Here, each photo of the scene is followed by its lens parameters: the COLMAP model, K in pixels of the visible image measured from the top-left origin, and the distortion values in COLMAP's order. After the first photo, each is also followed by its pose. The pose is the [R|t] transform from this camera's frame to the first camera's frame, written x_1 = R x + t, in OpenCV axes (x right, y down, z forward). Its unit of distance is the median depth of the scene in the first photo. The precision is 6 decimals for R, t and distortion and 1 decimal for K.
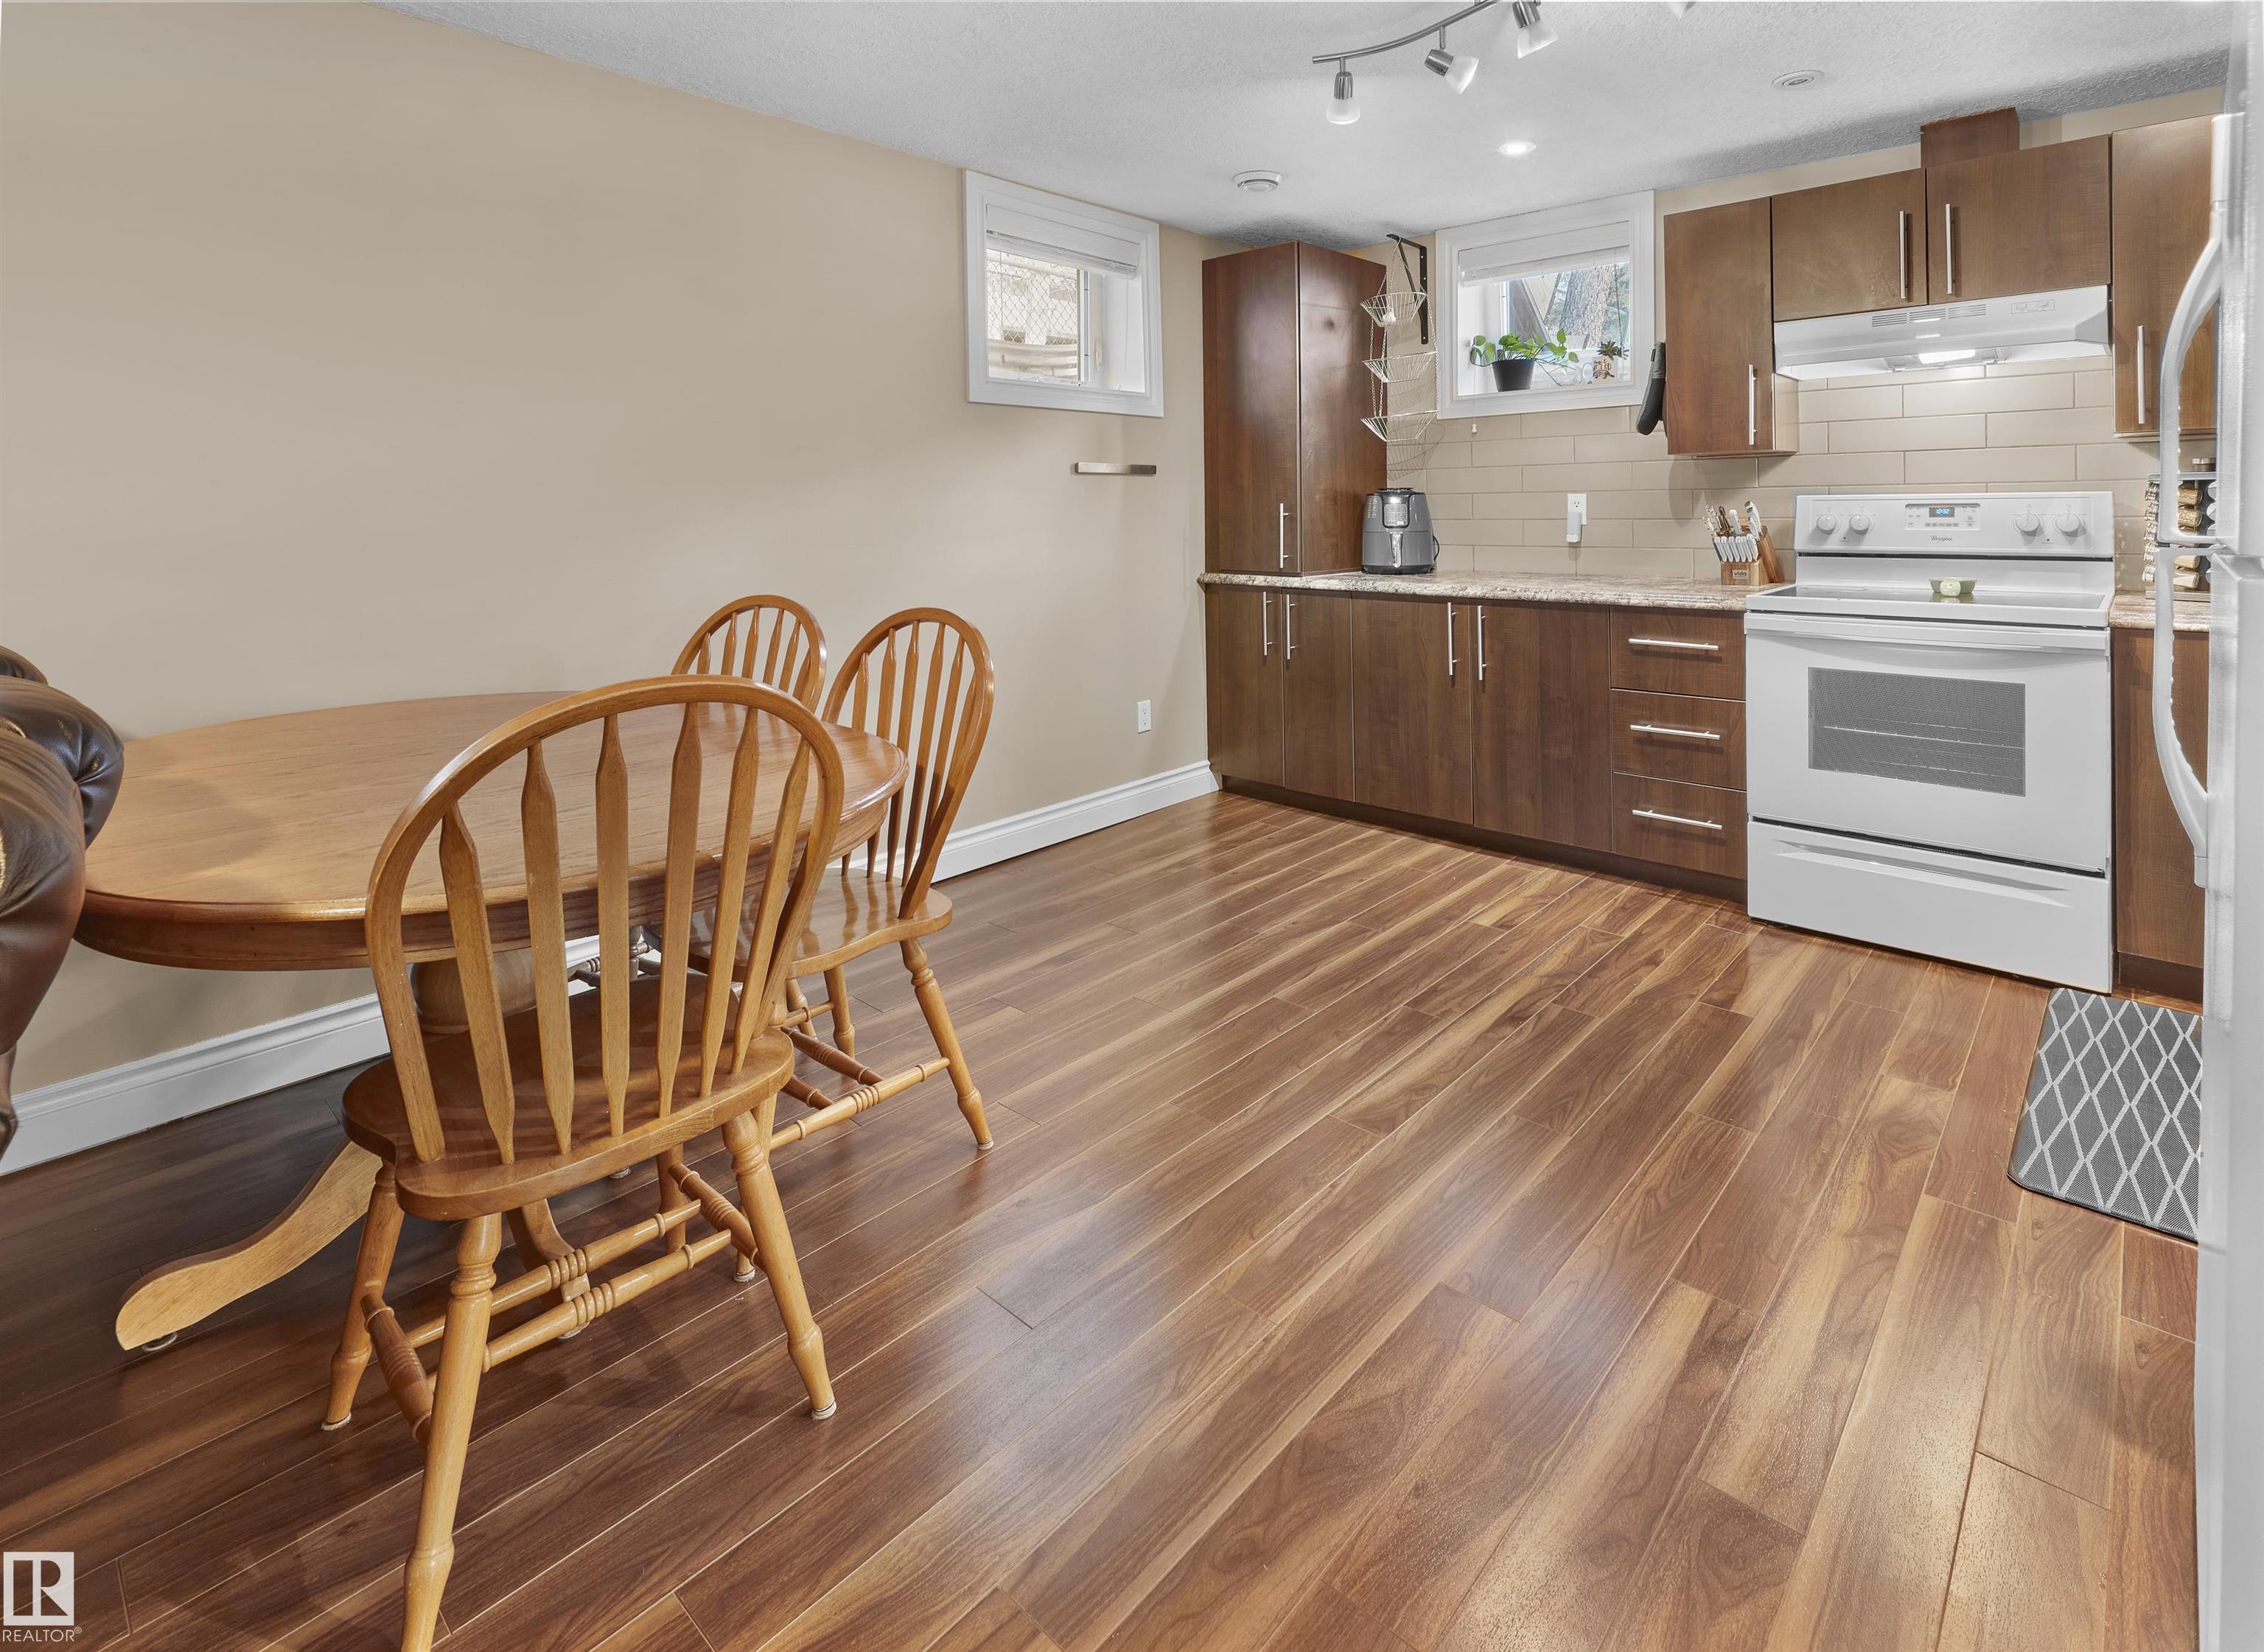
lens RADIAL K [[1082.9, 0, 1132.0], [0, 1082.9, 826.0], [0, 0, 1]] dist [0.001581, -0.000131]
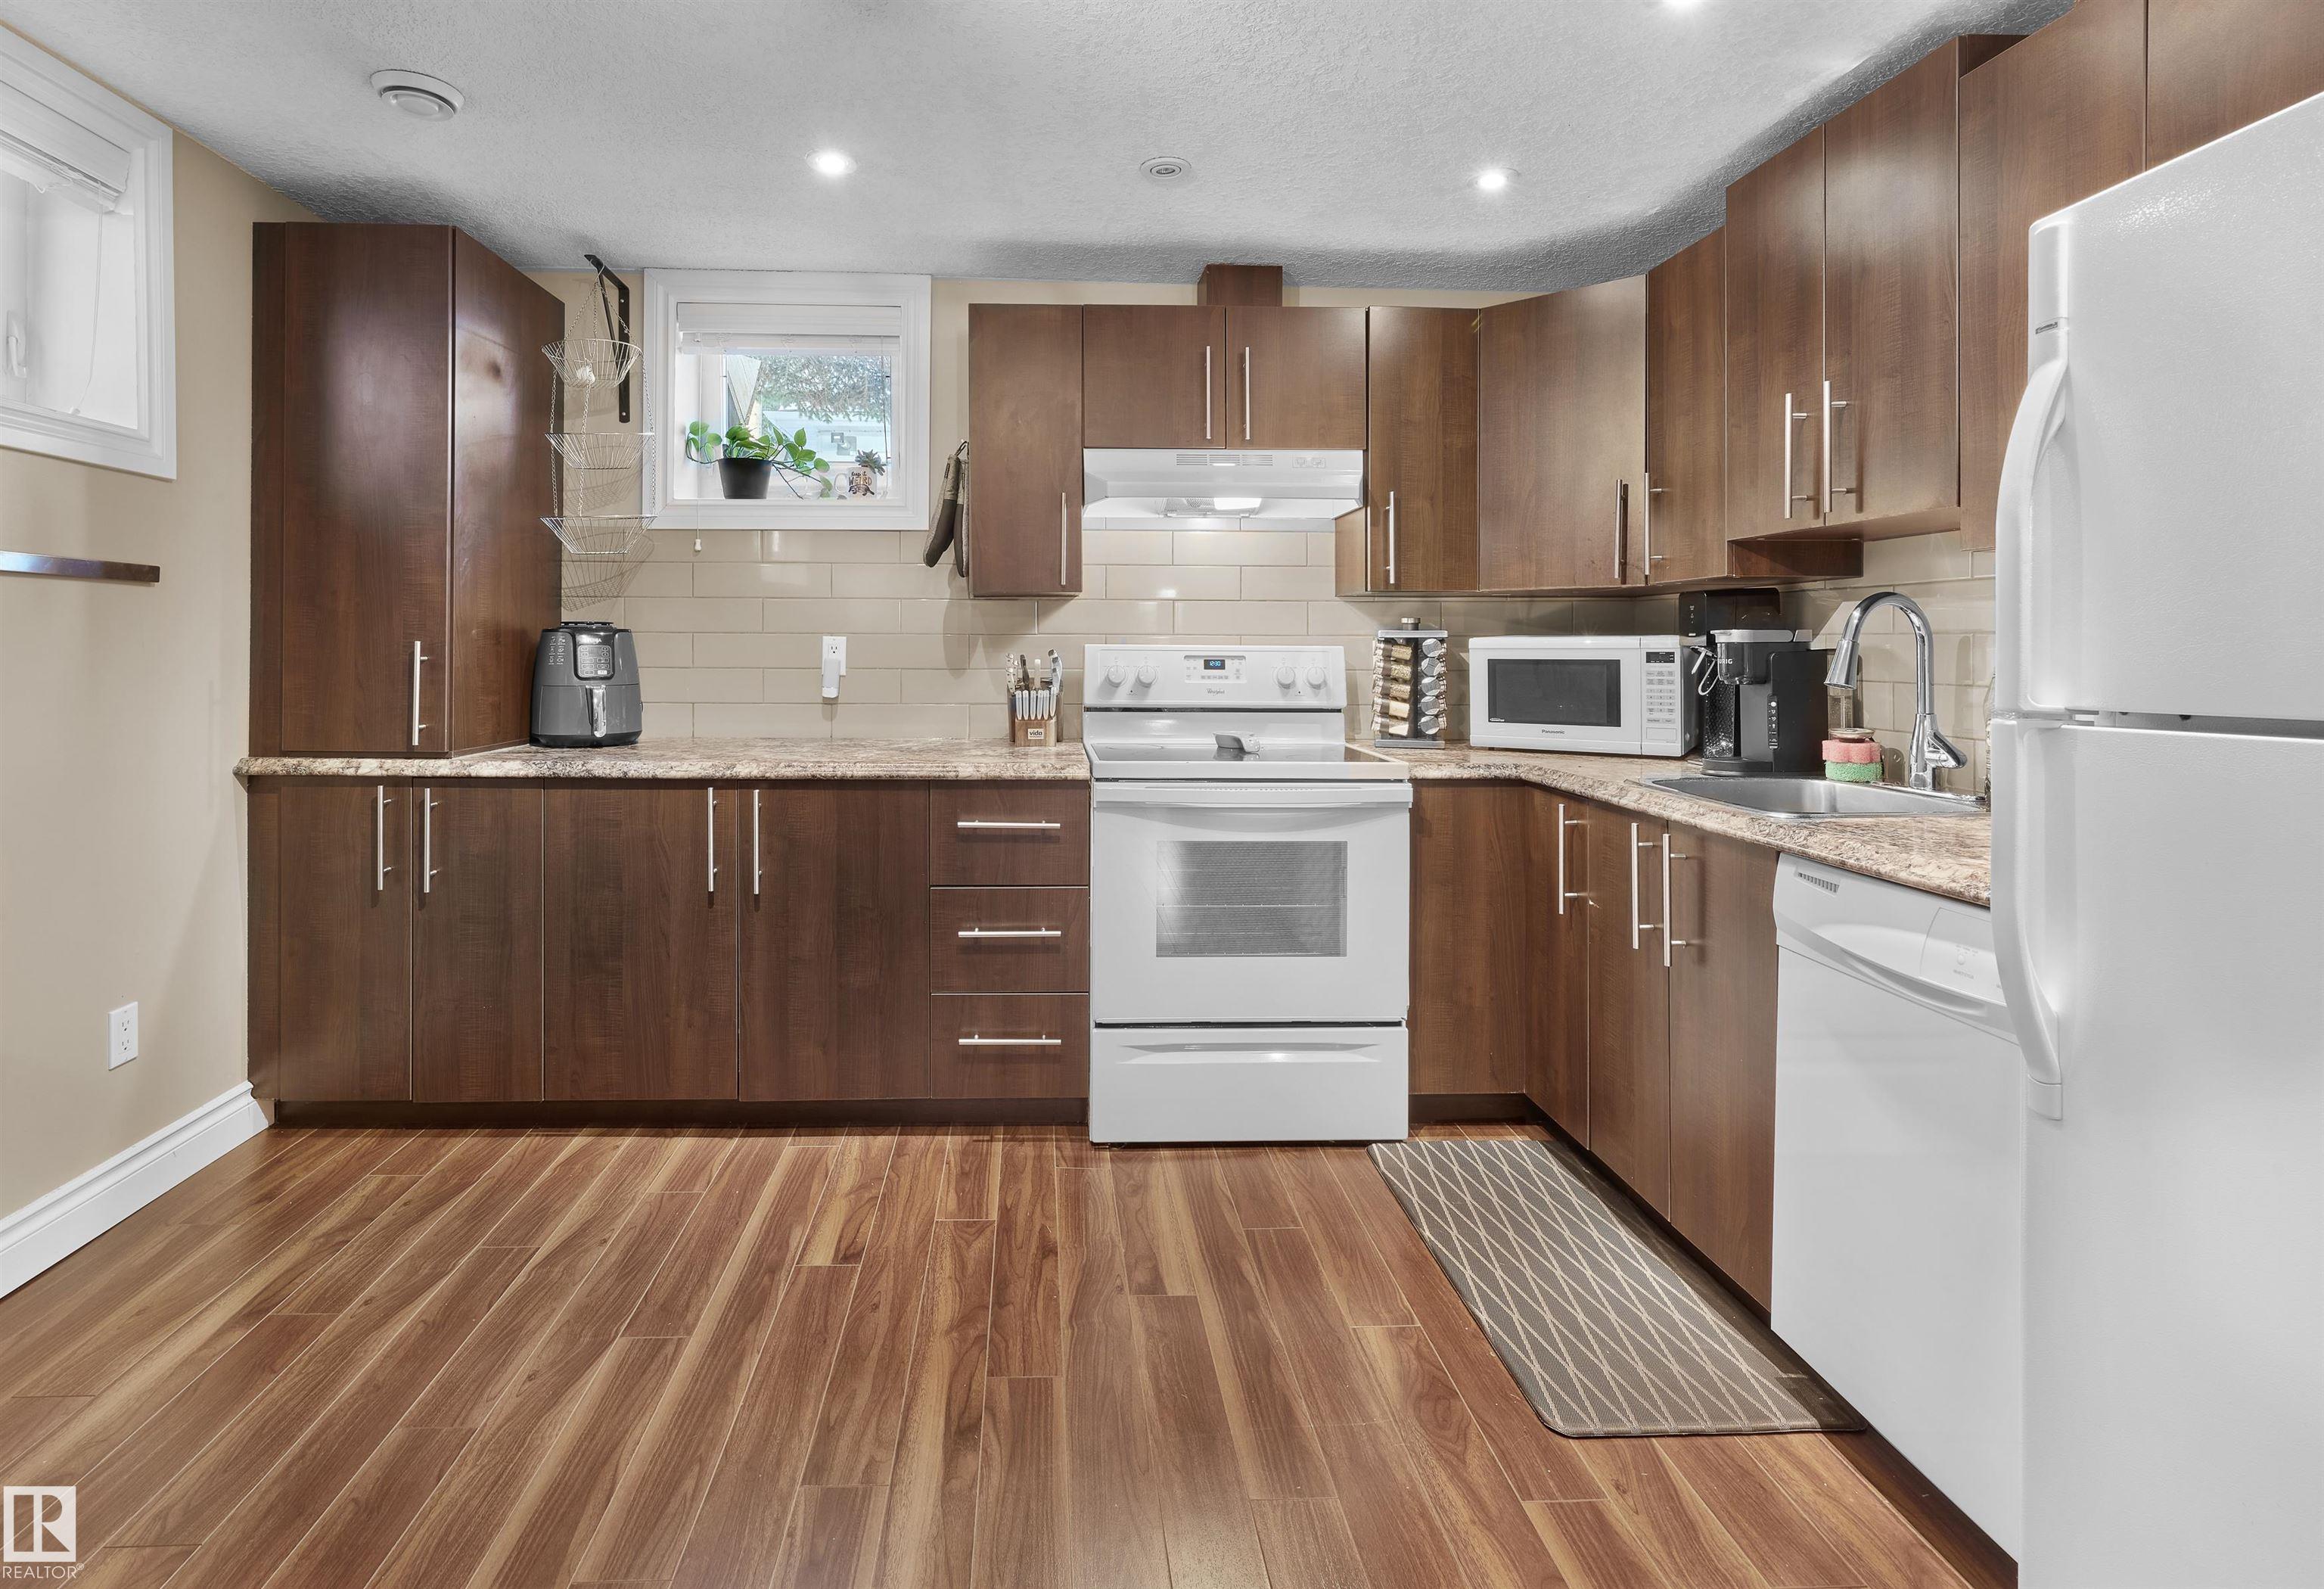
lens RADIAL K [[1297.3, 0, 1162.2], [0, 1297.3, 746.3], [0, 0, 1]] dist [0.002588, 0.001883]
pose [[0.726576, -0.035418, 0.686172, -0.054053], [0.179541, 0.973759, -0.139851, -0.066902], [-0.663213, 0.224809, 0.713869, 0.227974]]
